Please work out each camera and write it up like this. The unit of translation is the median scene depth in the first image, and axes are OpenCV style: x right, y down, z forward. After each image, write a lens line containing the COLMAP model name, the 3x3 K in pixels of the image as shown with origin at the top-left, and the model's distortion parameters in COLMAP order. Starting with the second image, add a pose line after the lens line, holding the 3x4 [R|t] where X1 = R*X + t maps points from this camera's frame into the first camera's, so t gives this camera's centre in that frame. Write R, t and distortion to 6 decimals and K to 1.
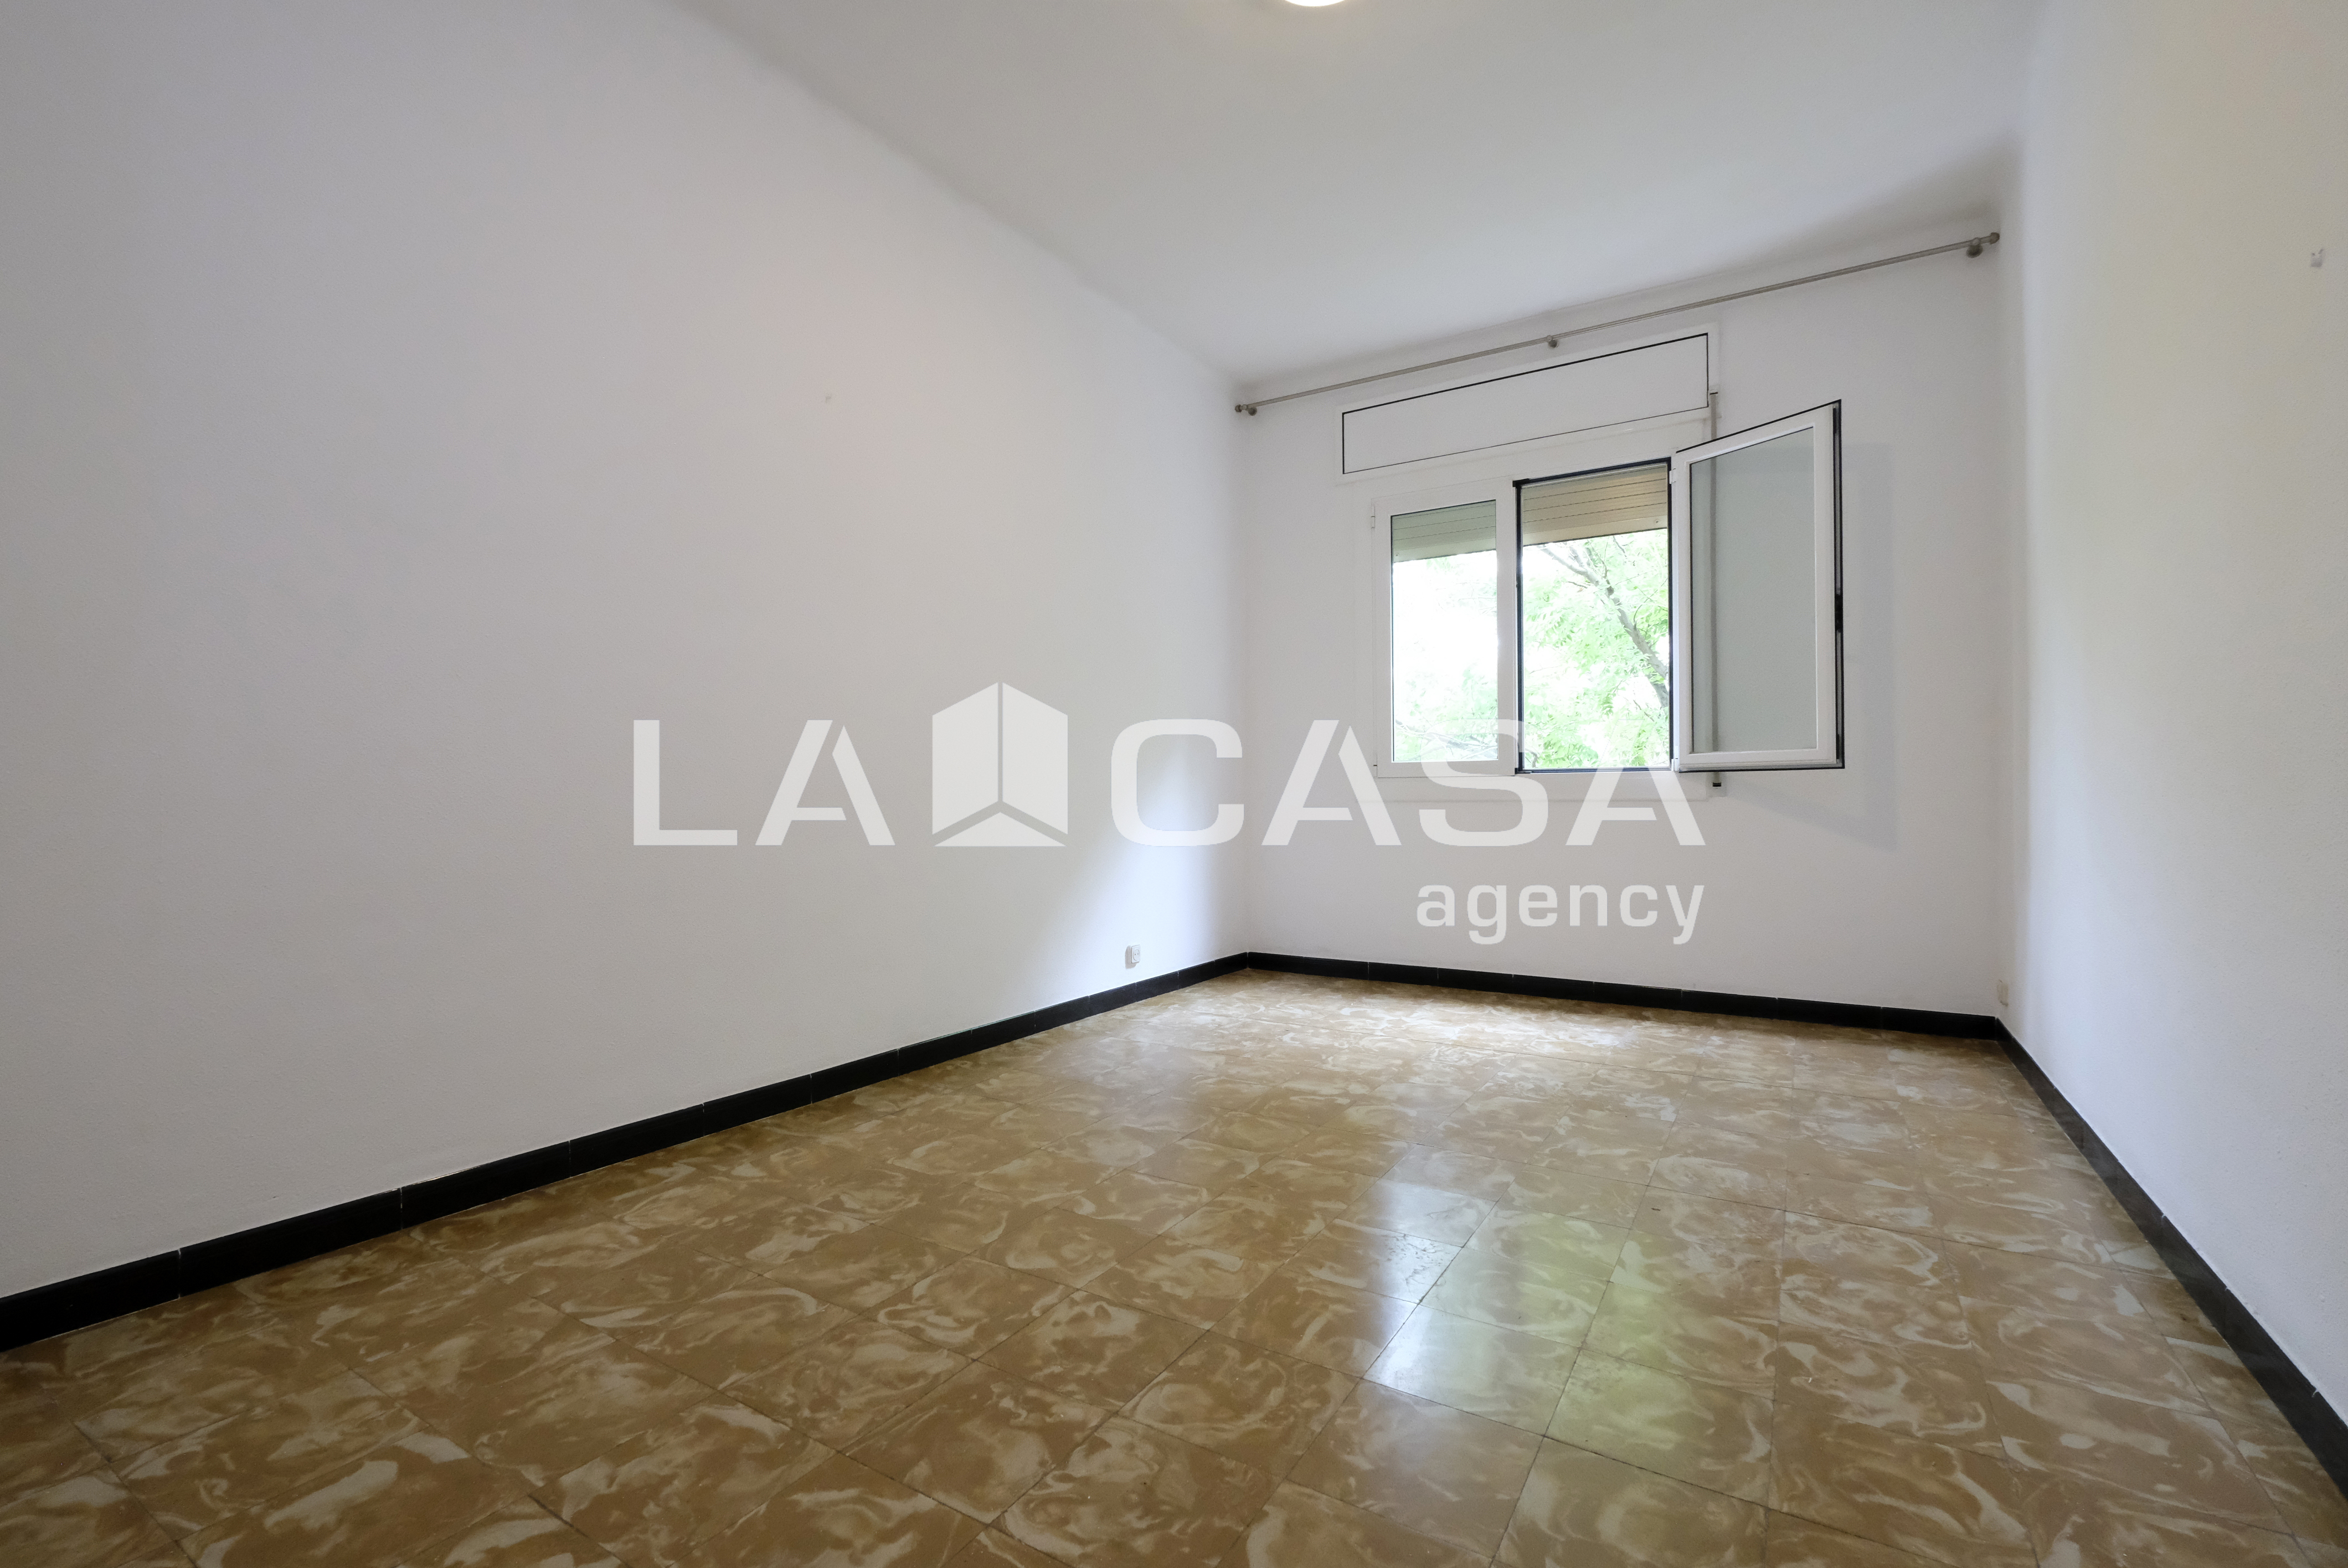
lens RADIAL K [[1019.7, 0, 1174.4], [0, 1019.7, 789.8], [0, 0, 1]] dist [-0.003223, 0.000649]
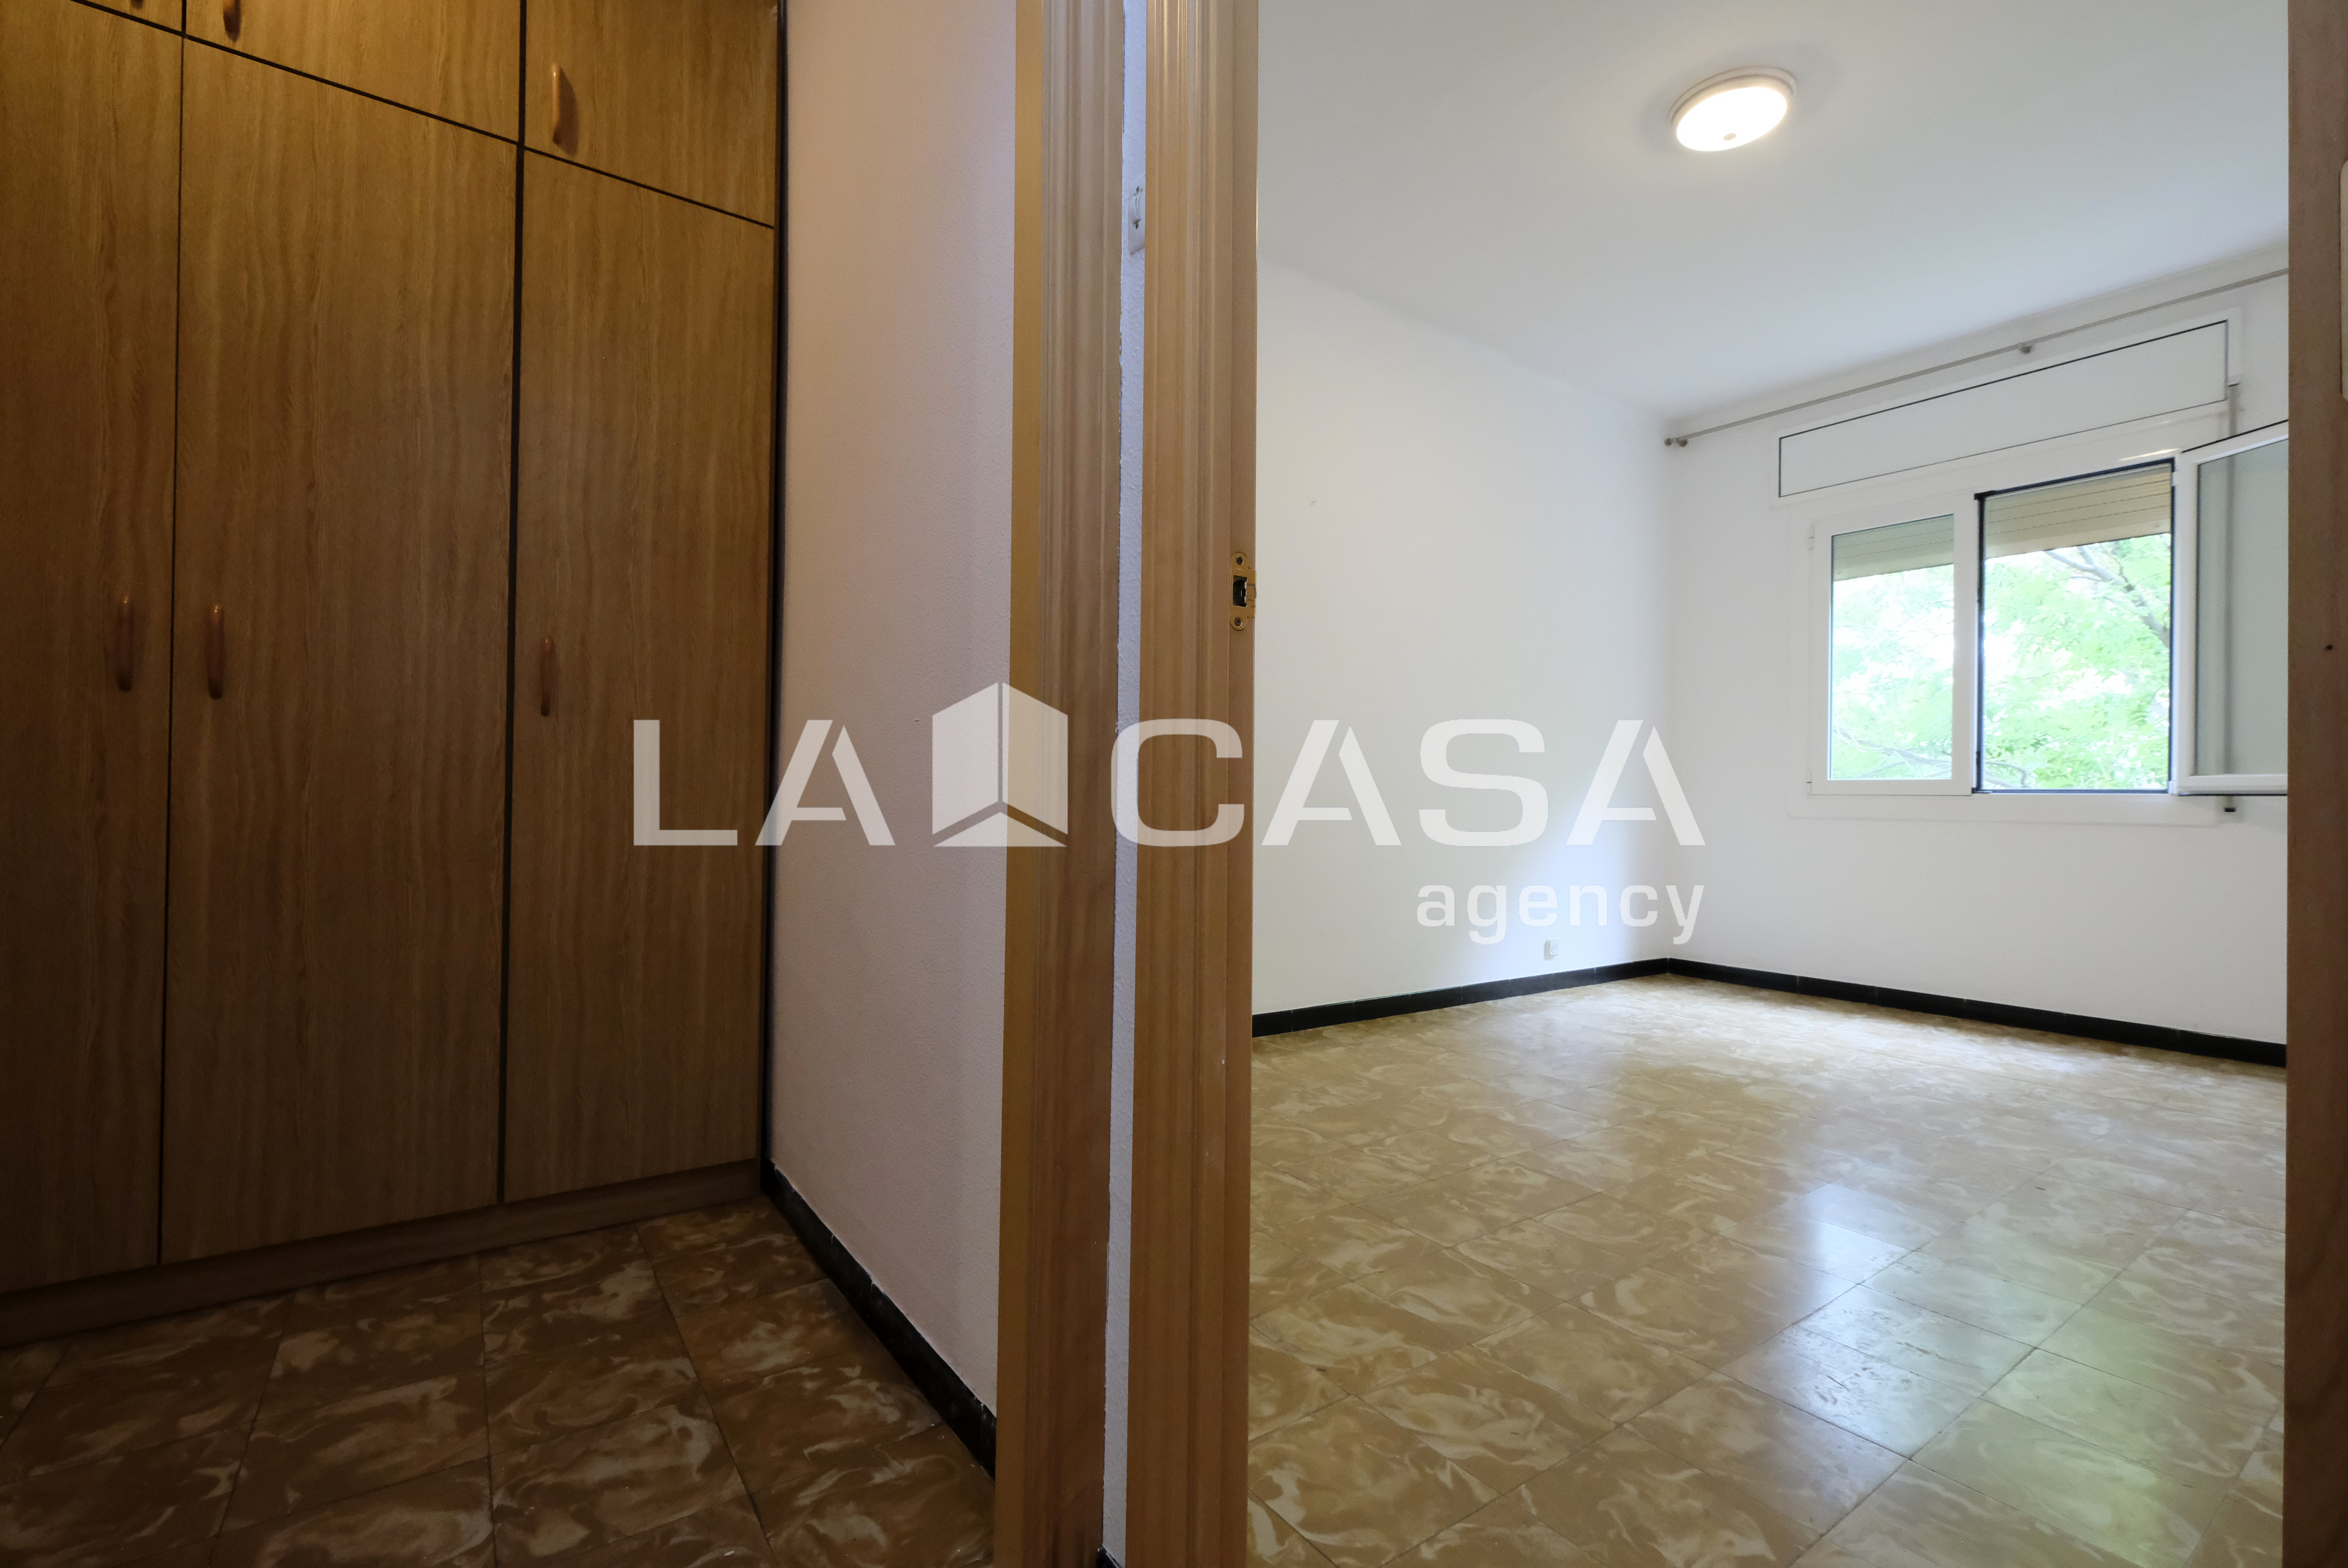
lens RADIAL K [[1019.7, 0, 1177.2], [0, 1019.7, 795.5], [0, 0, 1]] dist [-0.003223, 0.000649]
pose [[0.921747, 0.019768, -0.387287, 0.015145], [-0.019364, 0.999800, 0.004946, -0.004961], [0.387307, 0.002940, 0.921946, -0.267043]]
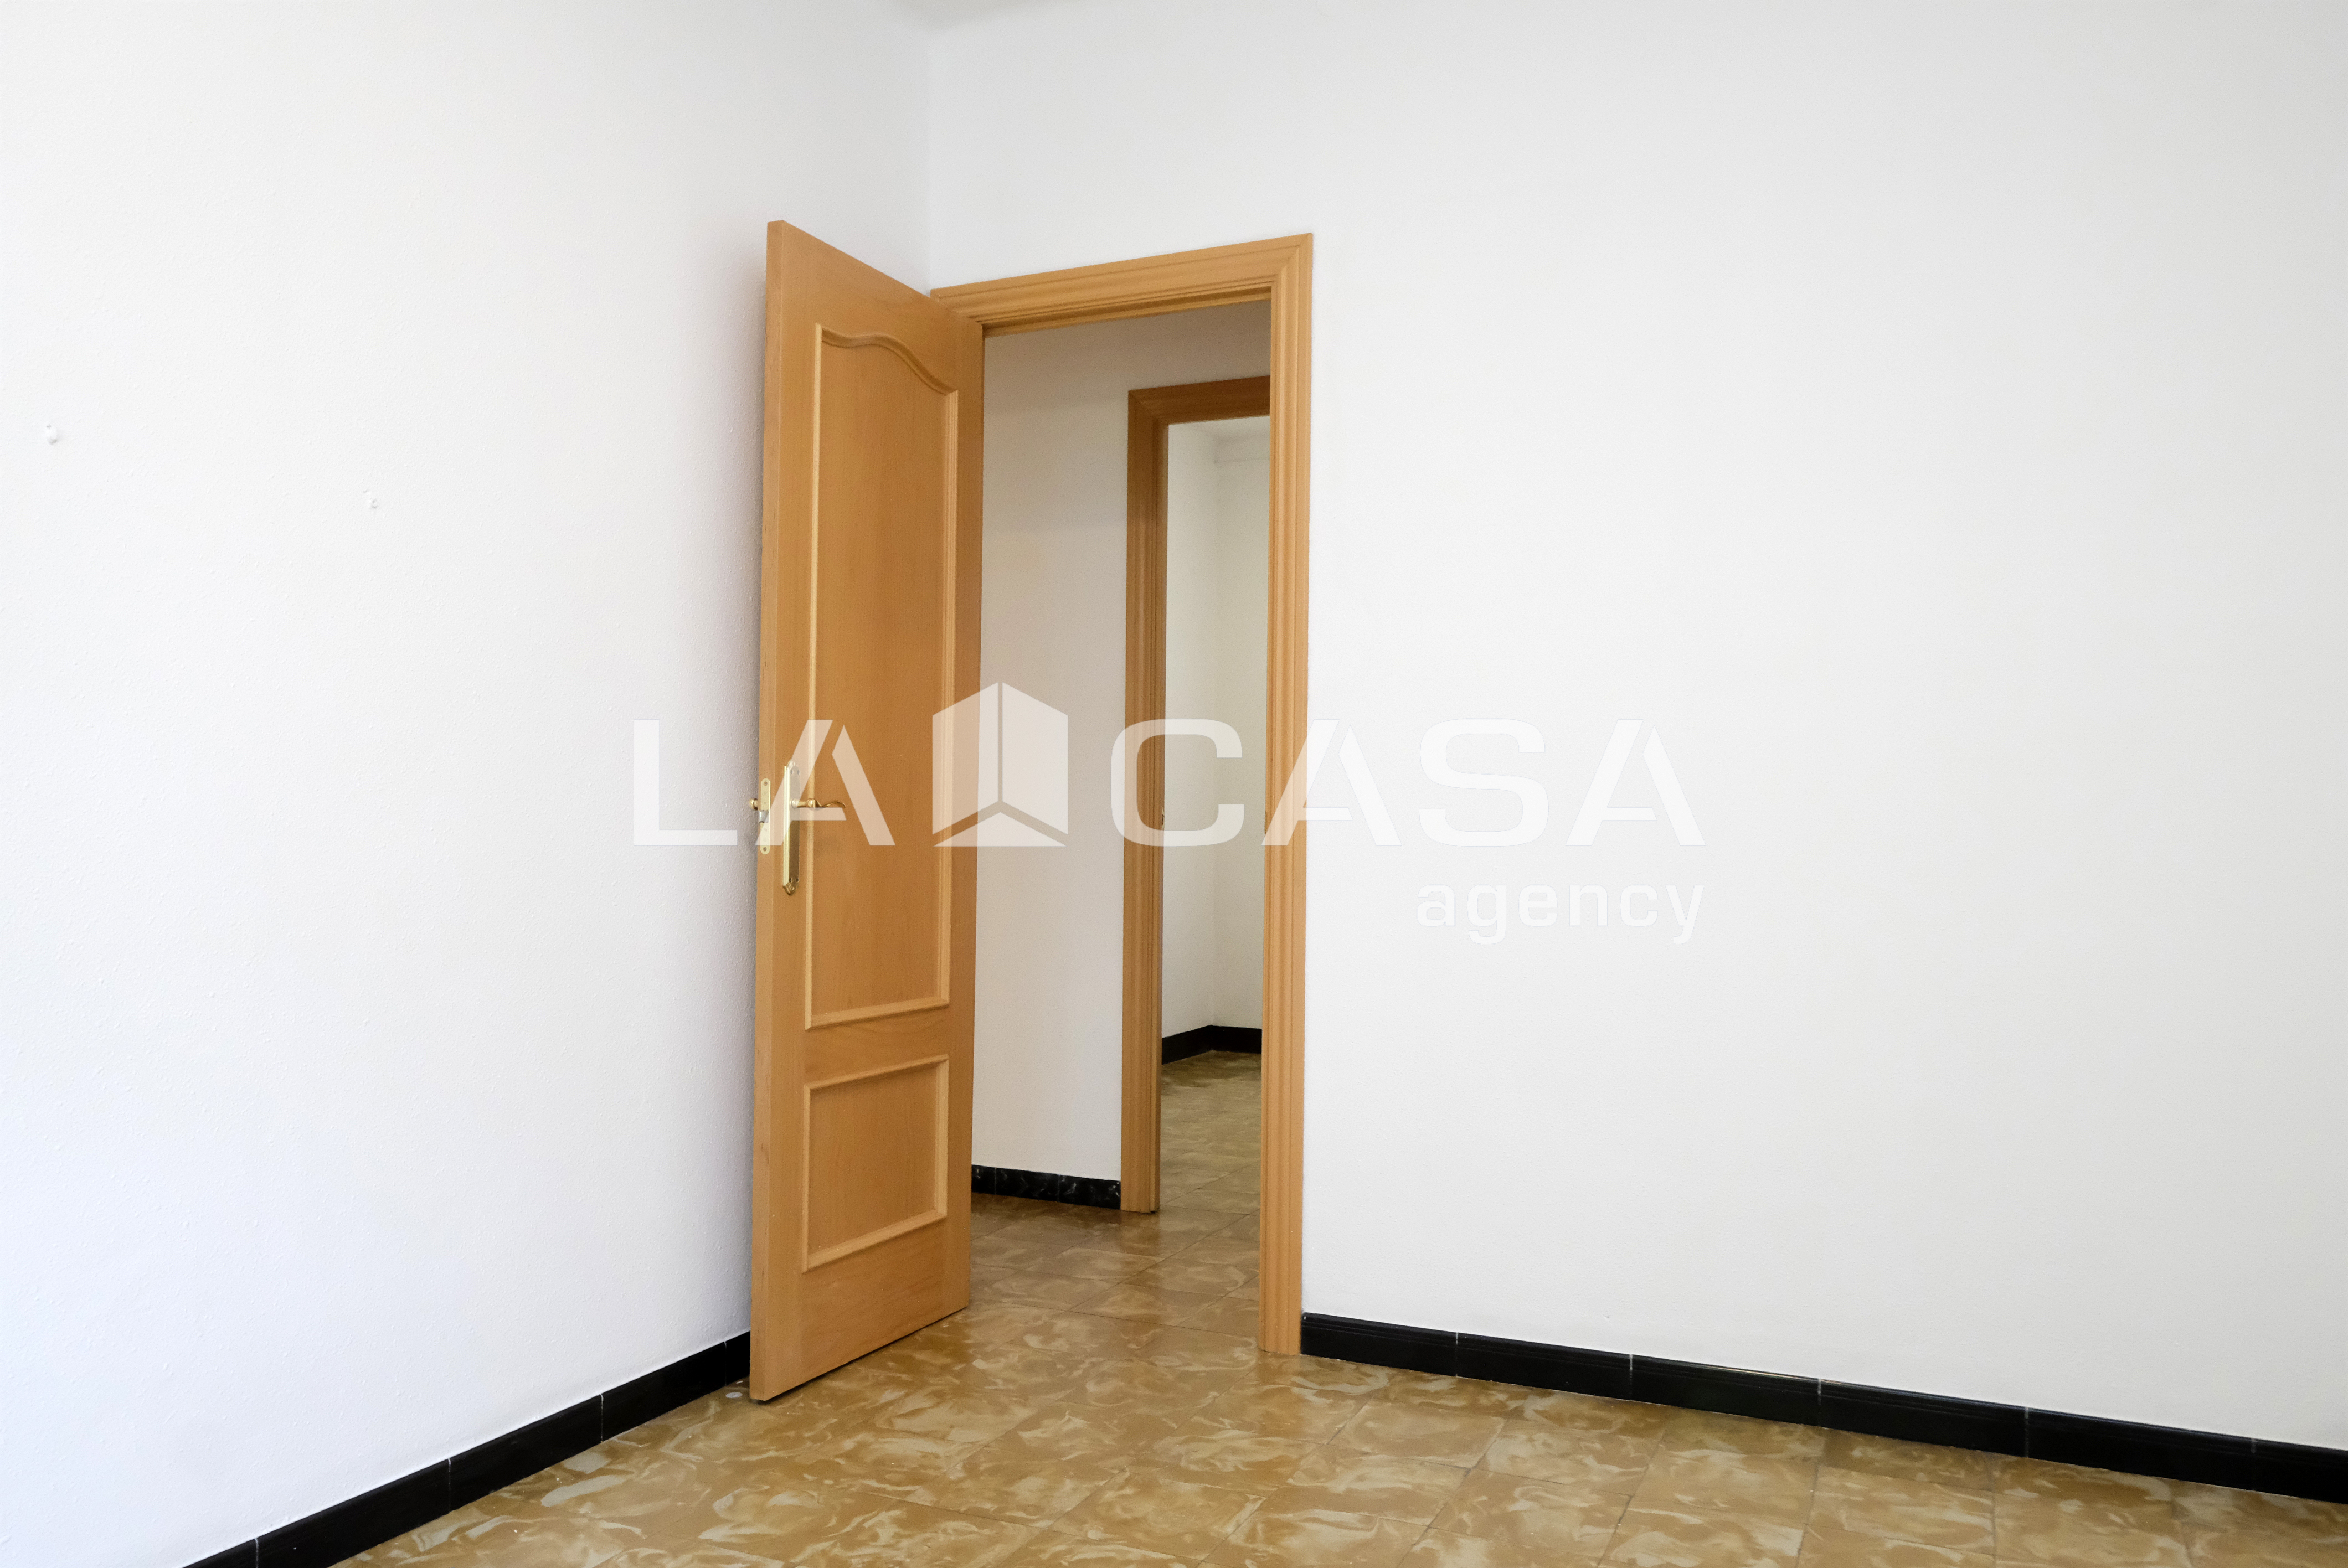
lens RADIAL K [[1743.4, 0, 1173.3], [0, 1743.4, 789.6], [0, 0, 1]] dist [-0.000808, 0.008214]
pose [[-0.991914, 0.002114, -0.126891, 0.118329], [0.005029, 0.999731, -0.022657, -0.064157], [0.126809, -0.023112, -0.991658, 1.191109]]
